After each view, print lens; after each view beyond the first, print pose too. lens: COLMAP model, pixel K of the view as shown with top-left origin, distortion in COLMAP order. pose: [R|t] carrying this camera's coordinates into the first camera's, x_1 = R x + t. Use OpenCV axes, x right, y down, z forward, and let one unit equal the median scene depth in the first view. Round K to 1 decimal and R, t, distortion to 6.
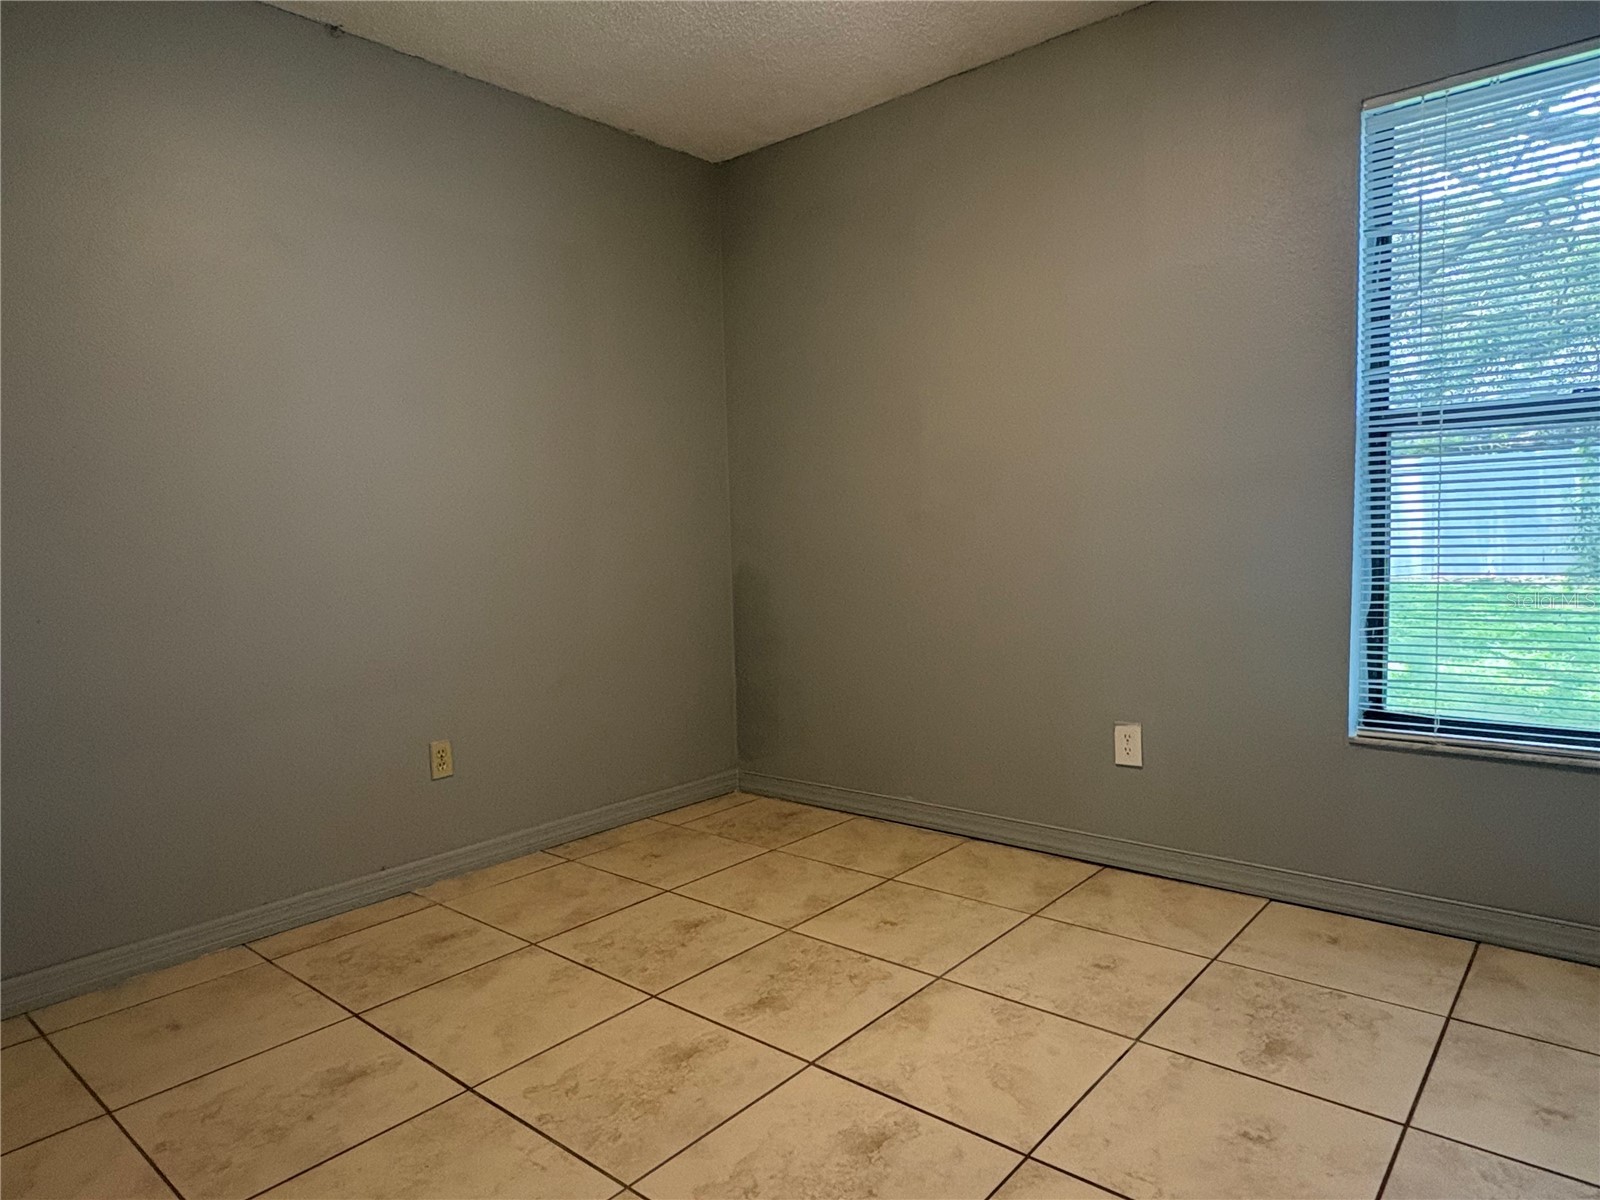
lens RADIAL K [[986.4, 0, 800.0], [0, 986.4, 600.0], [0, 0, 1]] dist [-0.001097, 0.001332]
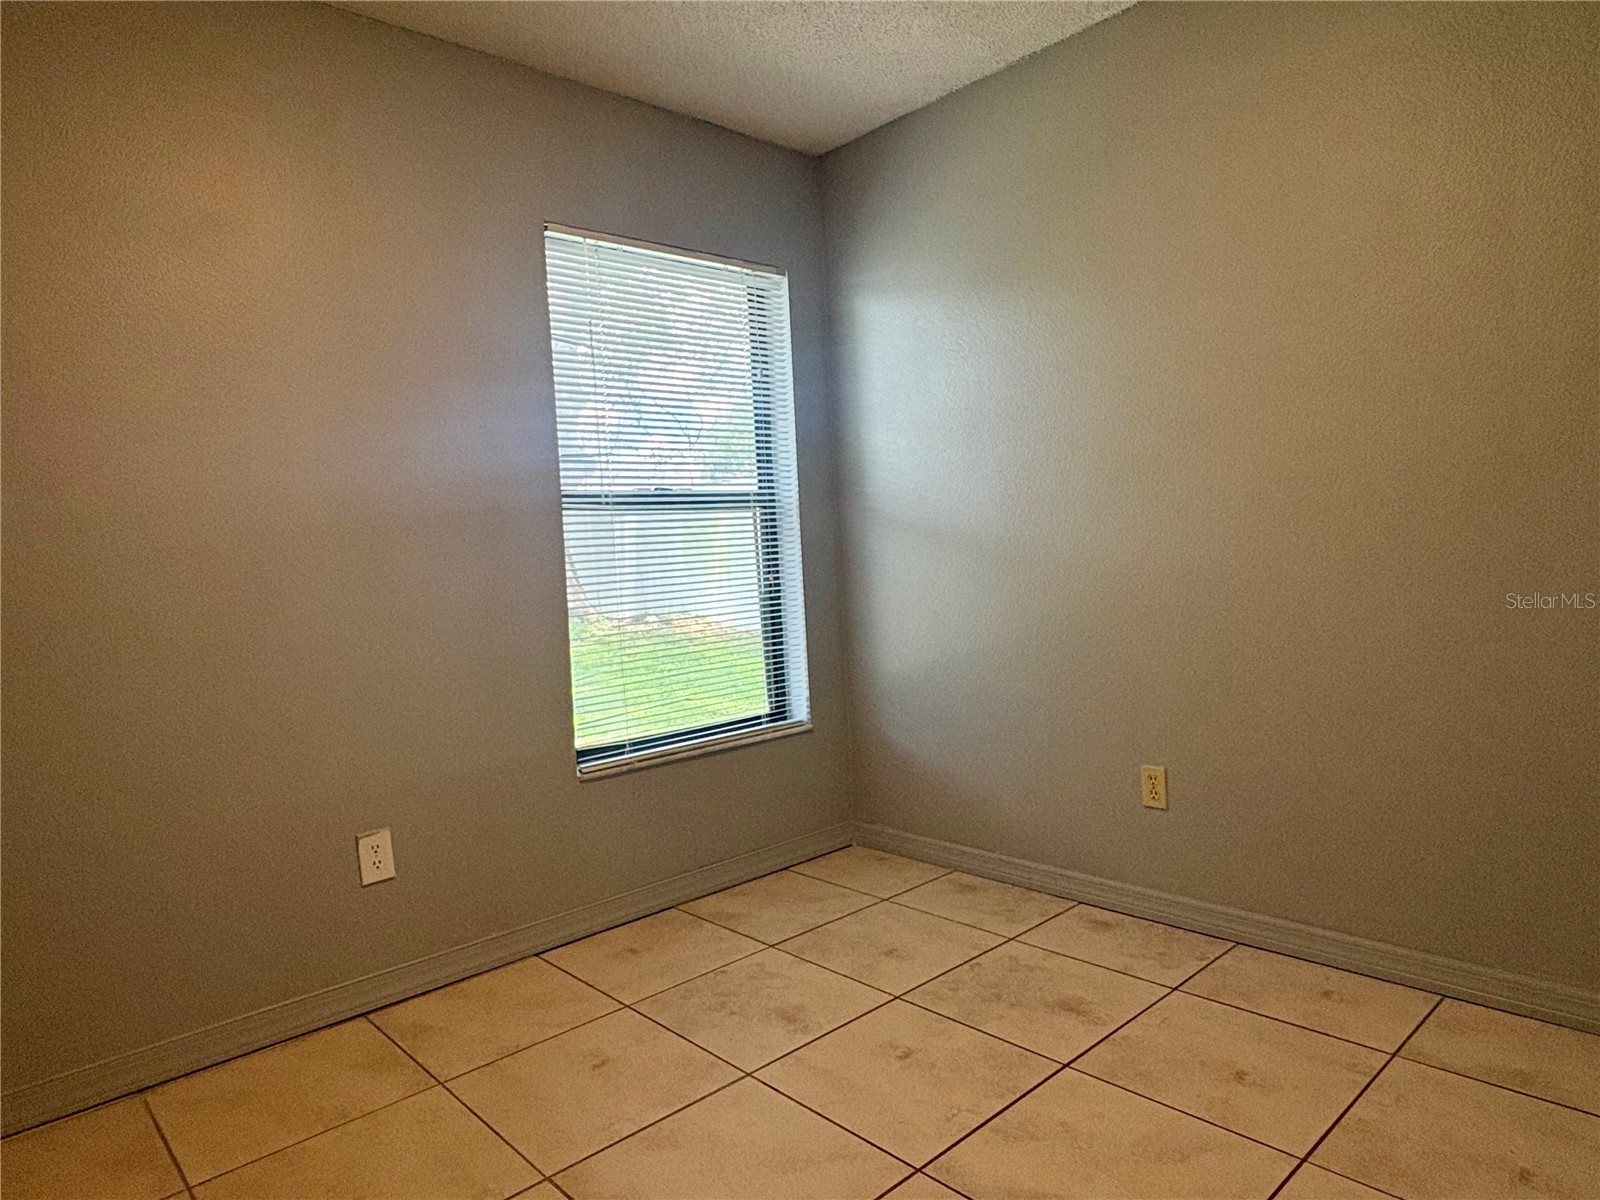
lens RADIAL K [[986.4, 0, 800.0], [0, 986.4, 600.0], [0, 0, 1]] dist [-0.001097, 0.001332]
pose [[0.120059, -0.028012, 0.992371, -0.527511], [0.116944, 0.993042, 0.013882, -0.047453], [-0.985855, 0.114385, 0.122500, 0.595187]]
